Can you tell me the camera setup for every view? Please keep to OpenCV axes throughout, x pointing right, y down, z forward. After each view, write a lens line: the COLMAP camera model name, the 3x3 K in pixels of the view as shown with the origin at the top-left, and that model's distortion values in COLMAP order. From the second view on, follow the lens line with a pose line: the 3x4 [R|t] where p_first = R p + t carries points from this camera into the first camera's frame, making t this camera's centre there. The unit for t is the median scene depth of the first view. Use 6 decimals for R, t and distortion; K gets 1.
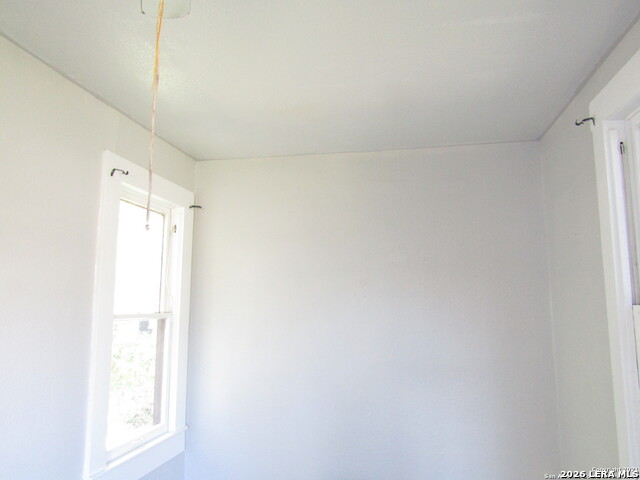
lens RADIAL K [[463.1, 0, 310.5], [0, 463.1, 243.1], [0, 0, 1]] dist [0.003754, 0.006687]
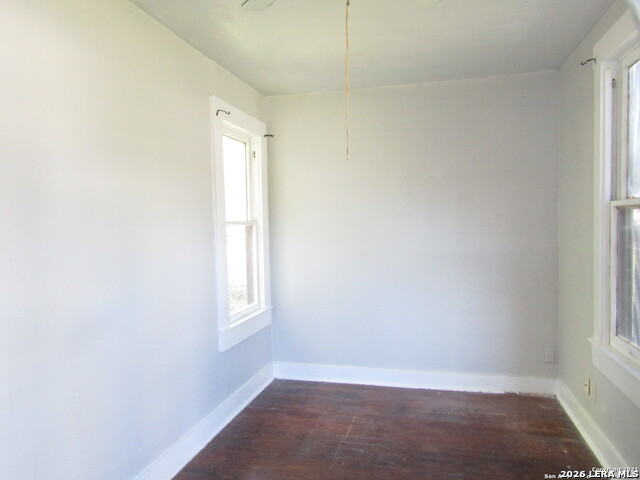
lens RADIAL K [[463.1, 0, 310.5], [0, 463.1, 243.1], [0, 0, 1]] dist [0.003754, 0.006687]
pose [[0.998097, -0.020911, -0.058006, -0.092751], [0.030764, 0.984165, 0.174565, -0.011187], [0.053437, -0.176017, 0.982936, -0.317838]]
